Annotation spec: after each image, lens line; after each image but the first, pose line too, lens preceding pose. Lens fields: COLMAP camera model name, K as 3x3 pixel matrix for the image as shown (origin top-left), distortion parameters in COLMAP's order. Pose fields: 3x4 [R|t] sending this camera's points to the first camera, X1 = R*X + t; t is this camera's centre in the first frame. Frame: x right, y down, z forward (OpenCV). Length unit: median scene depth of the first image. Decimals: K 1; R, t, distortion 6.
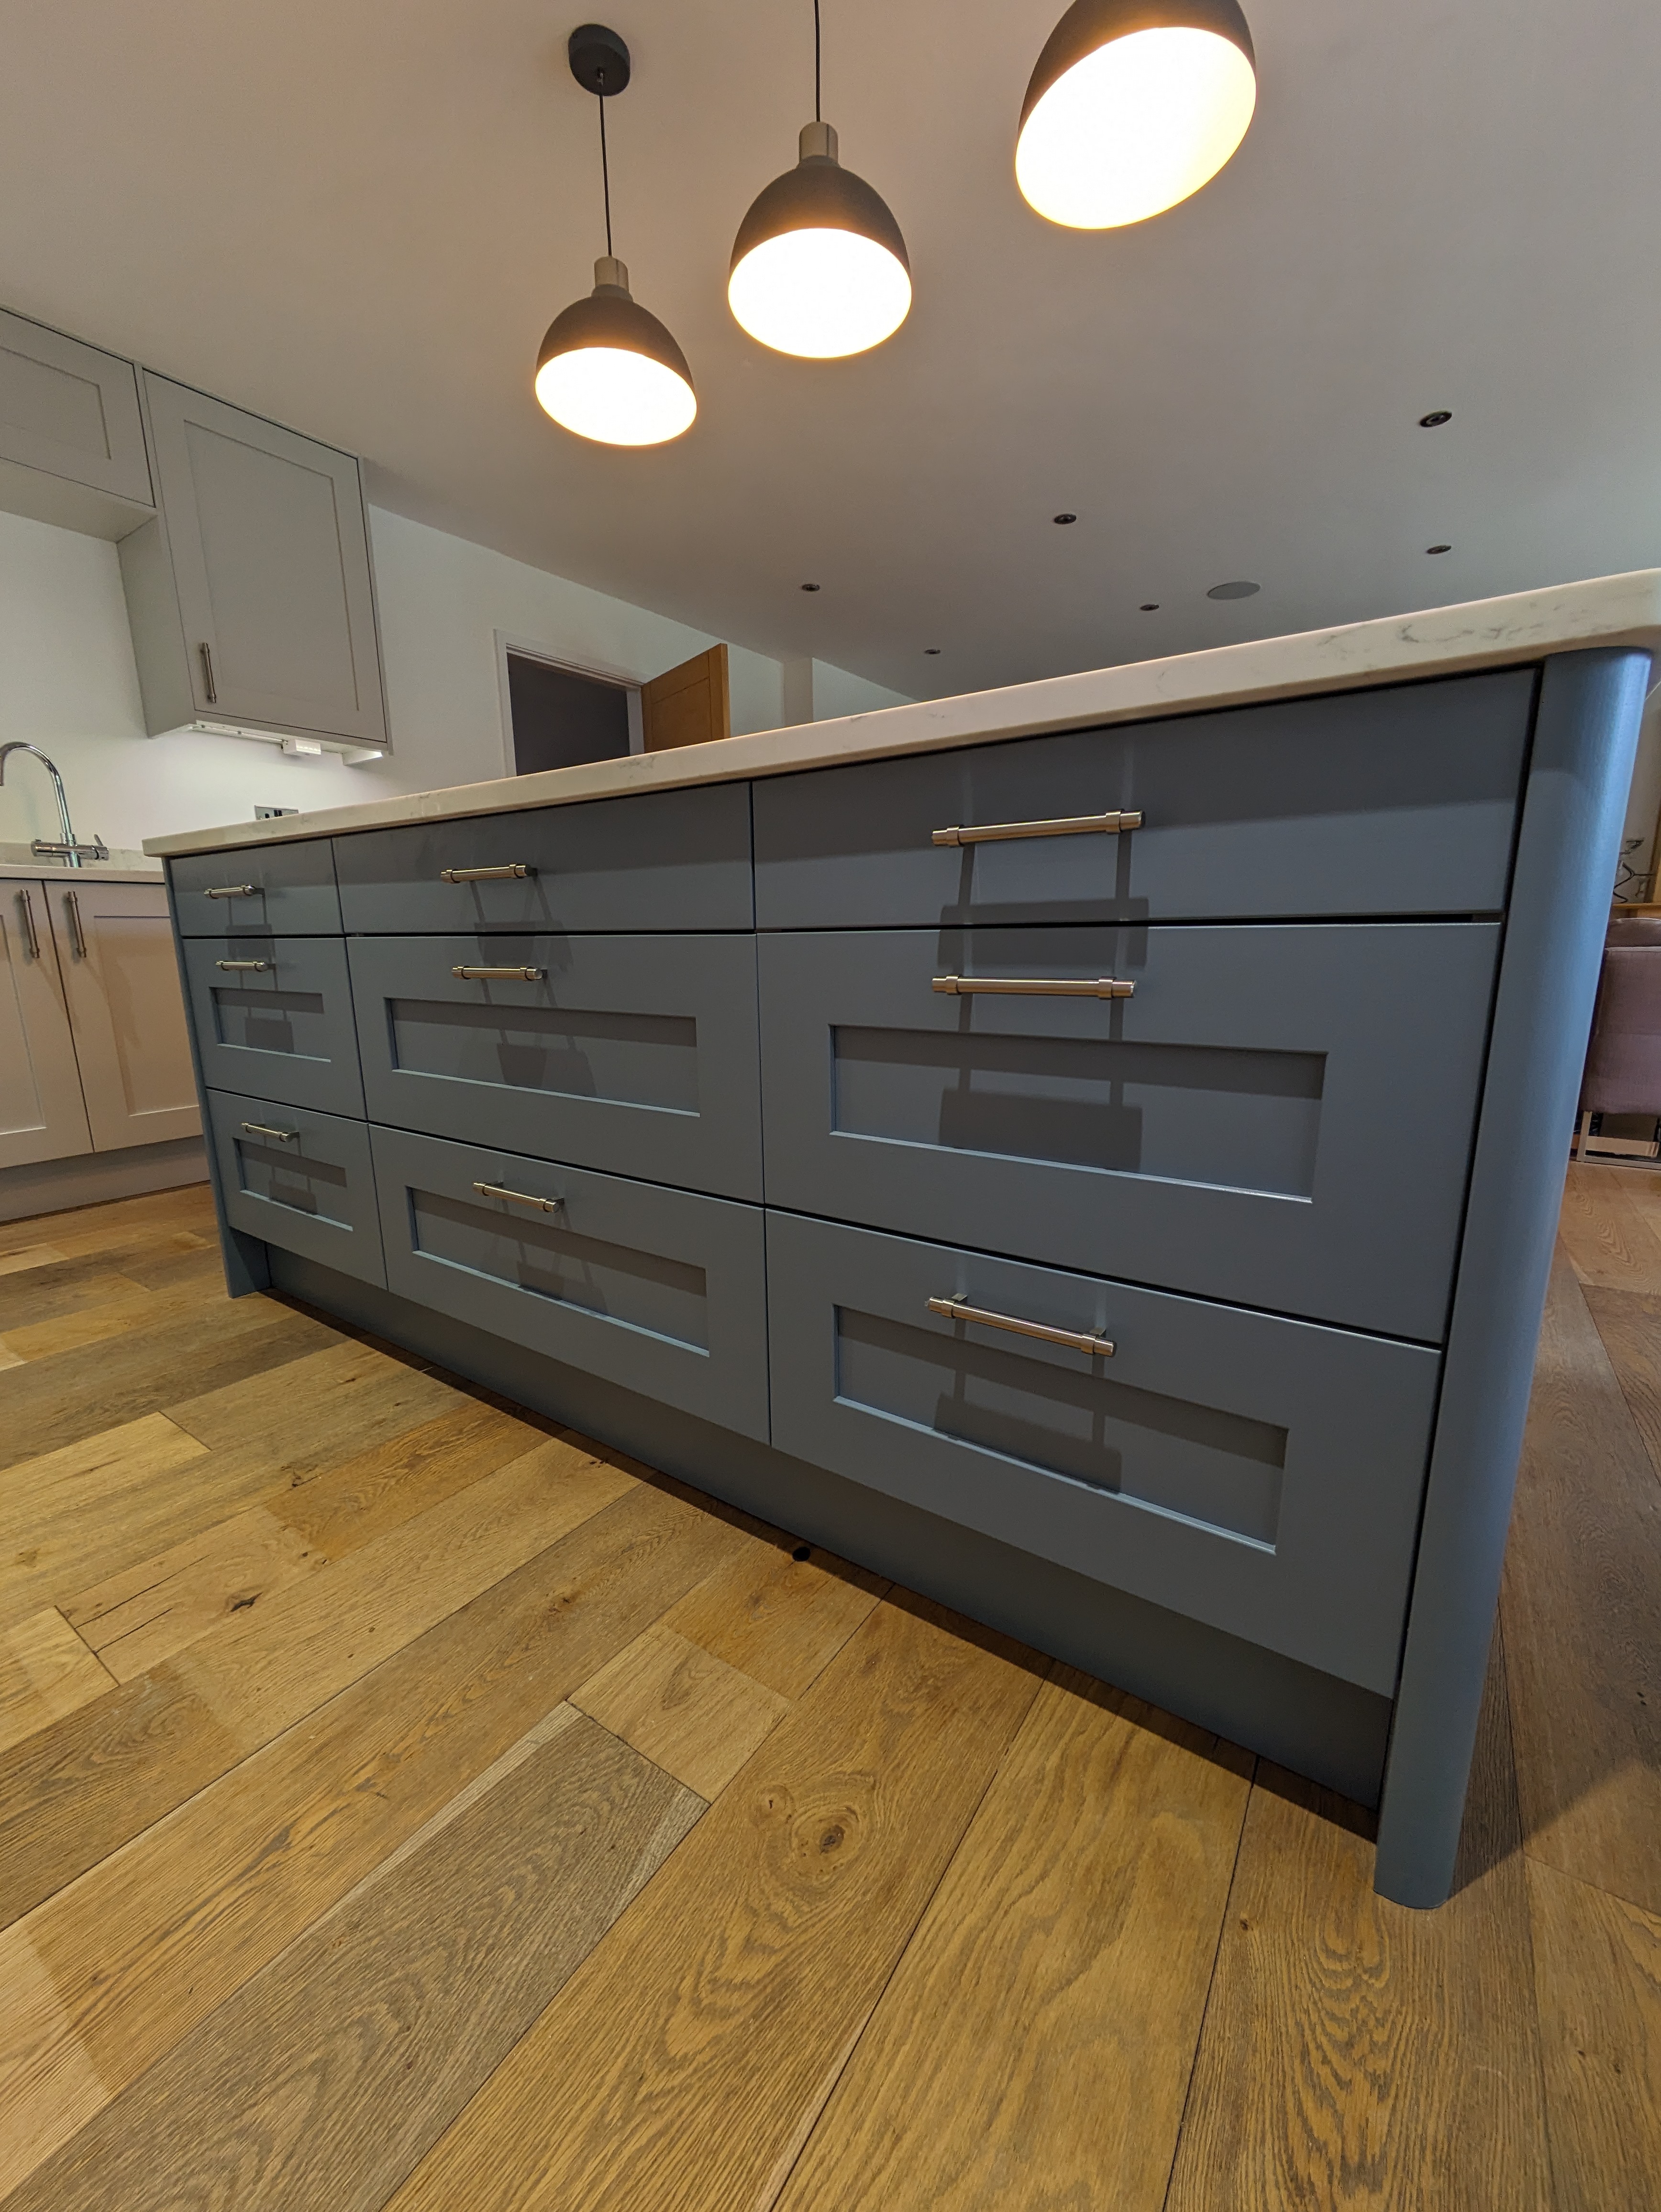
lens RADIAL K [[870.9, 0, 829.0], [0, 870.9, 1108.3], [0, 0, 1]] dist [0.000862, 0.000614]
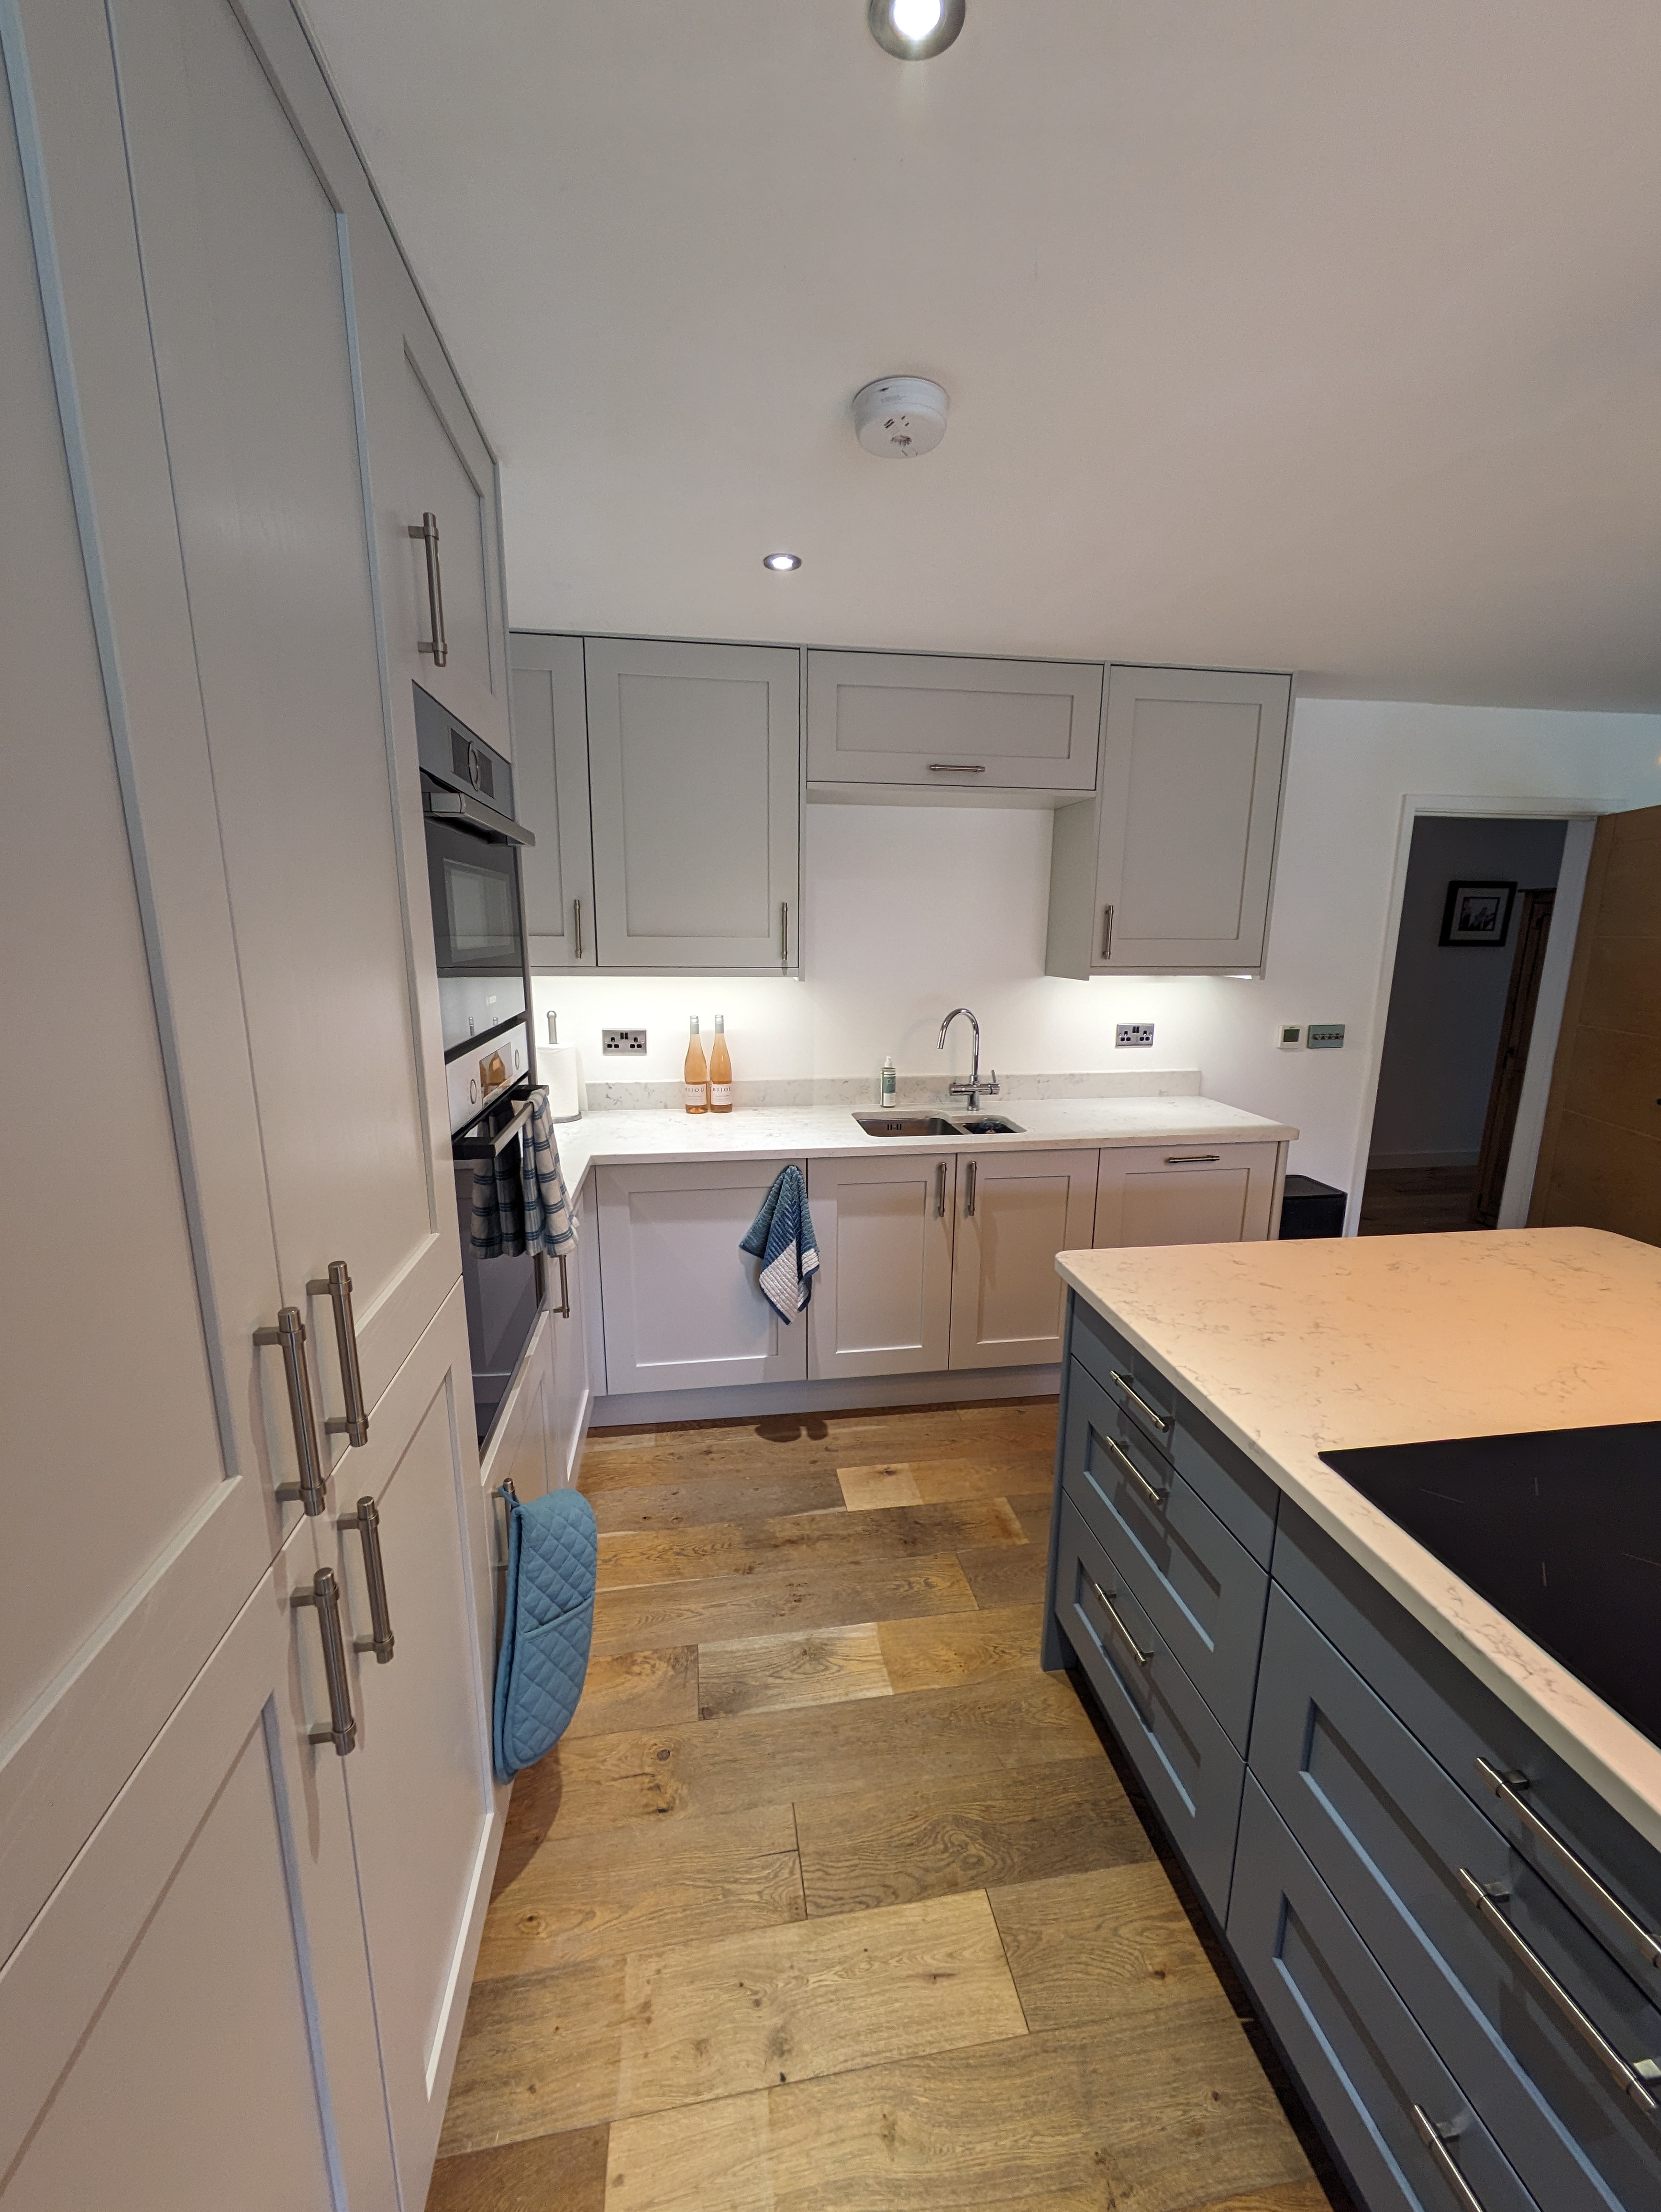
lens RADIAL K [[870.9, 0, 830.9], [0, 870.9, 1111.9], [0, 0, 1]] dist [0.000862, 0.000614]
pose [[0.684452, 0.168123, -0.709409, -0.195990], [-0.163006, 0.983705, 0.075857, -0.380546], [0.710602, 0.063717, 0.700703, 0.052657]]
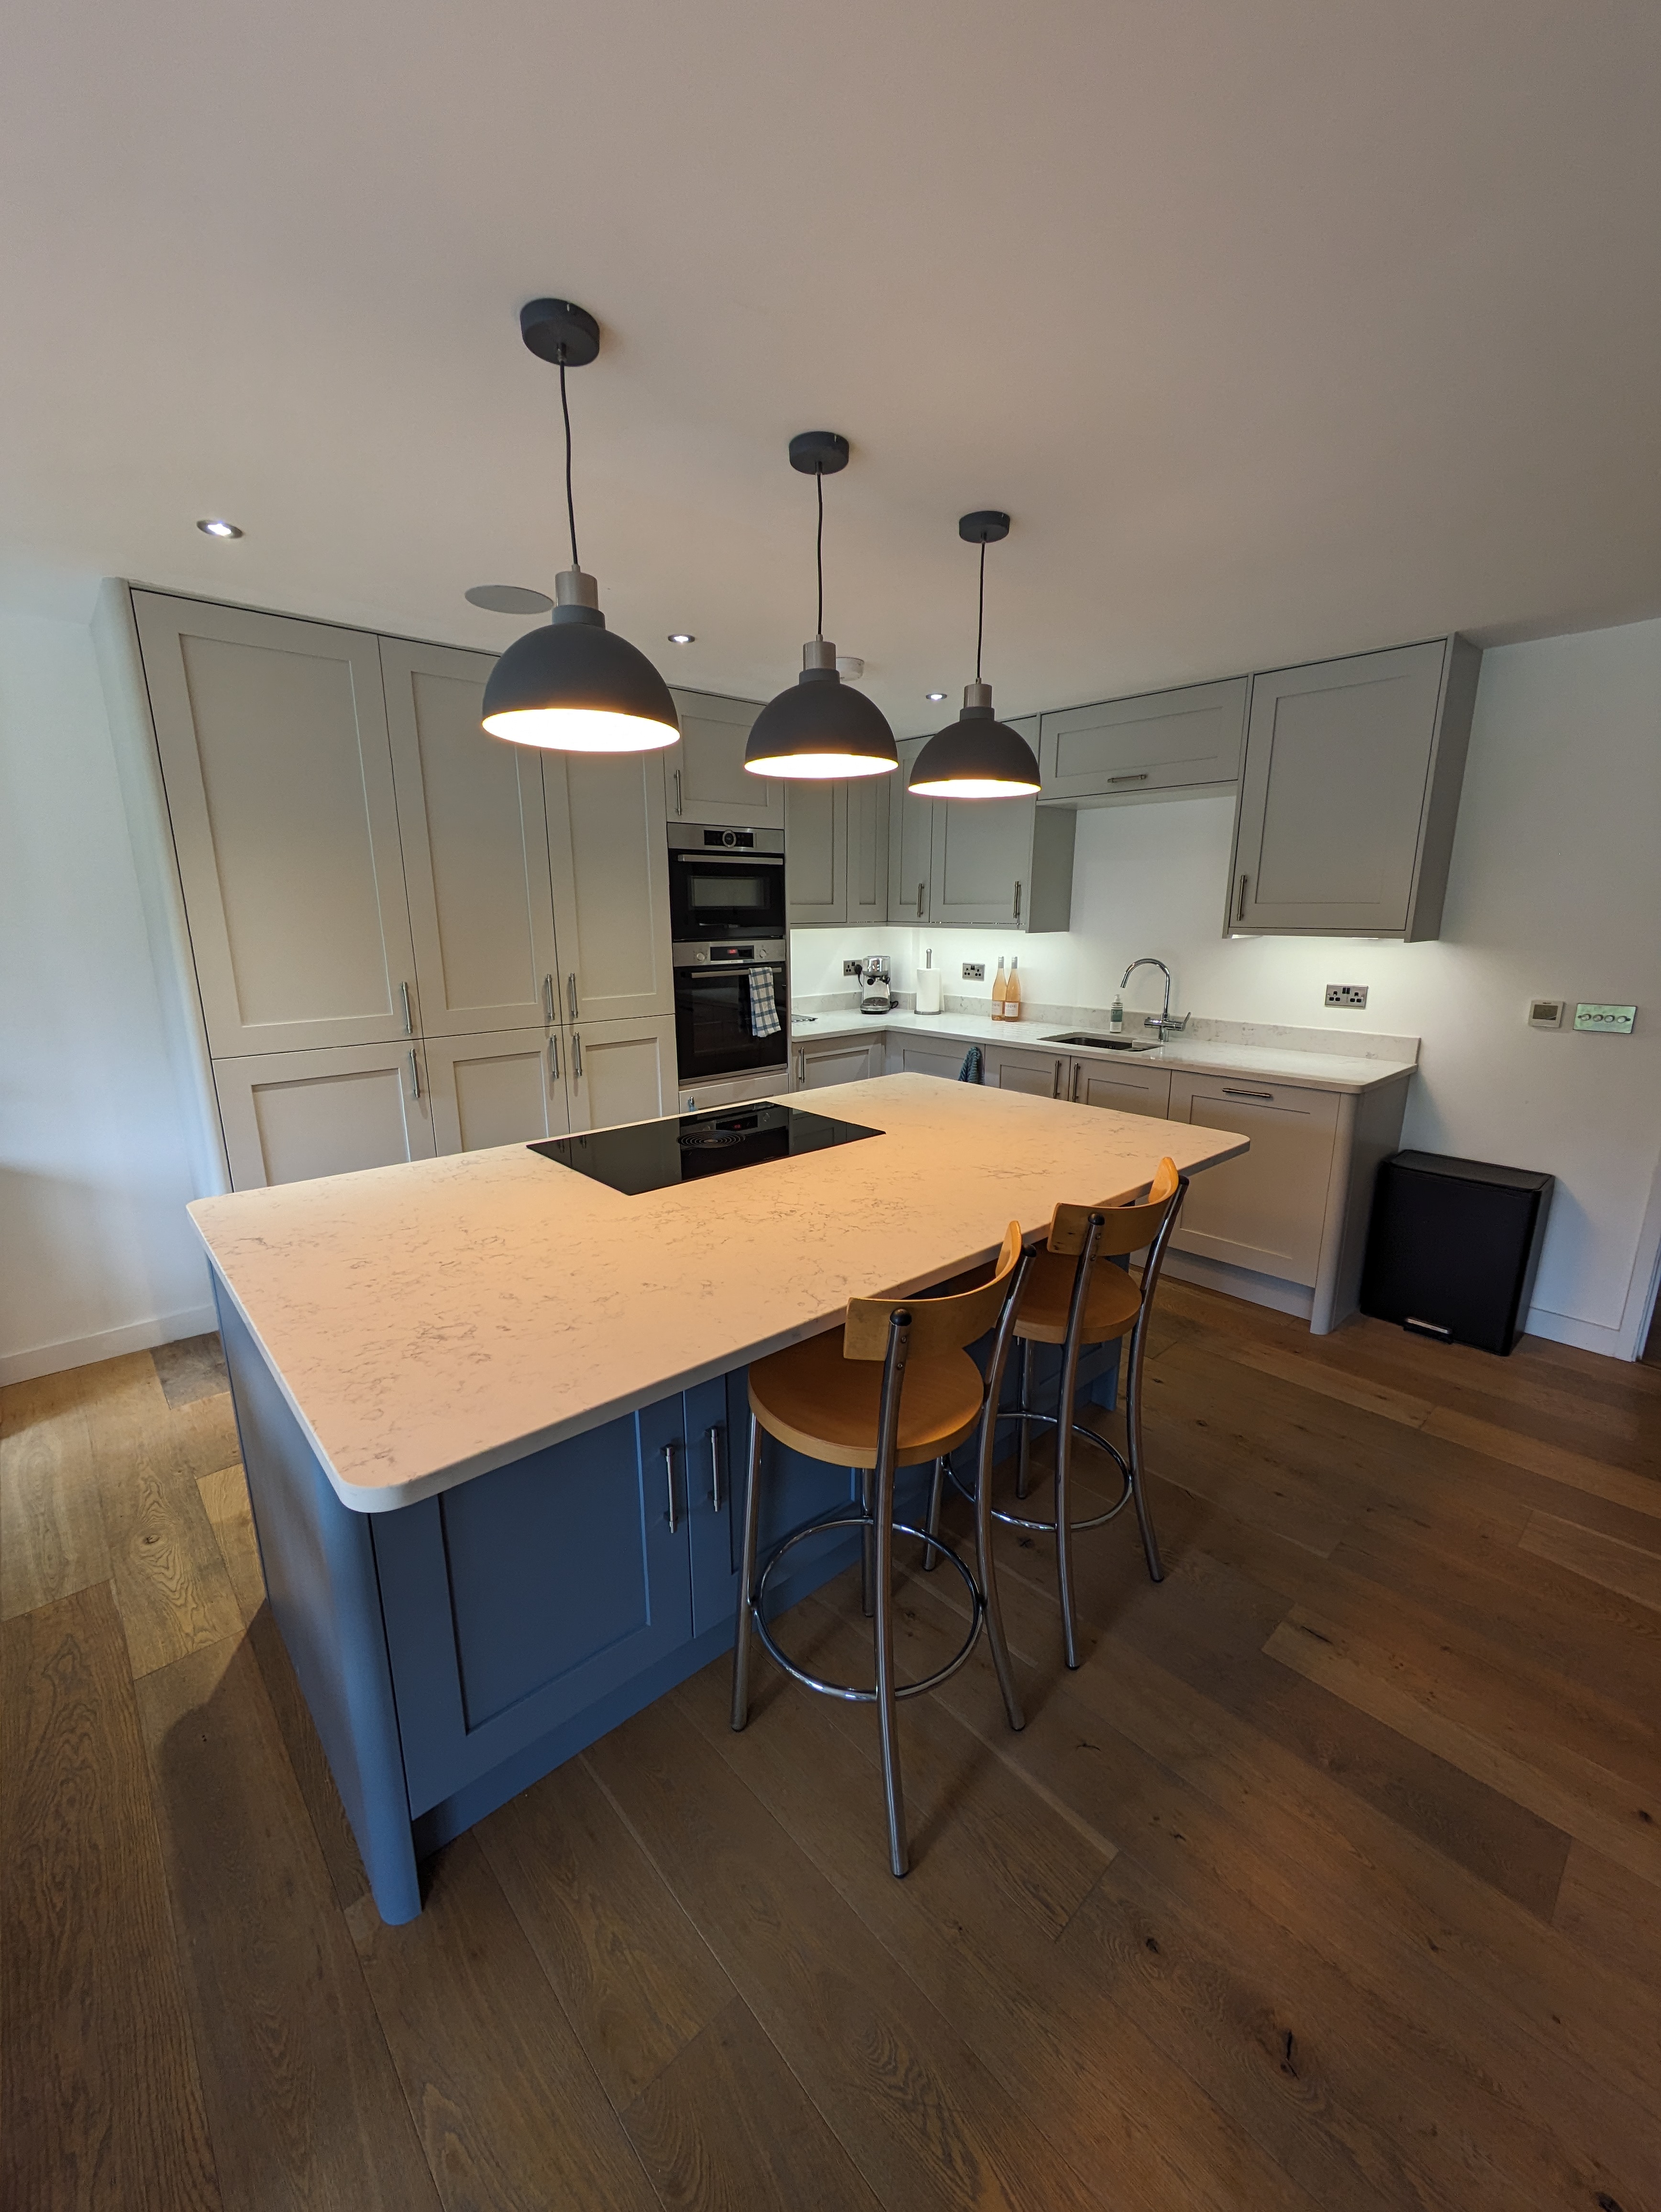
lens RADIAL K [[870.9, 0, 832.8], [0, 870.9, 1104.0], [0, 0, 1]] dist [0.000862, 0.000614]
pose [[-0.221128, 0.231579, -0.947351, 0.808238], [-0.192149, 0.942011, 0.275125, -0.551509], [0.956128, 0.242871, -0.163807, 0.874315]]
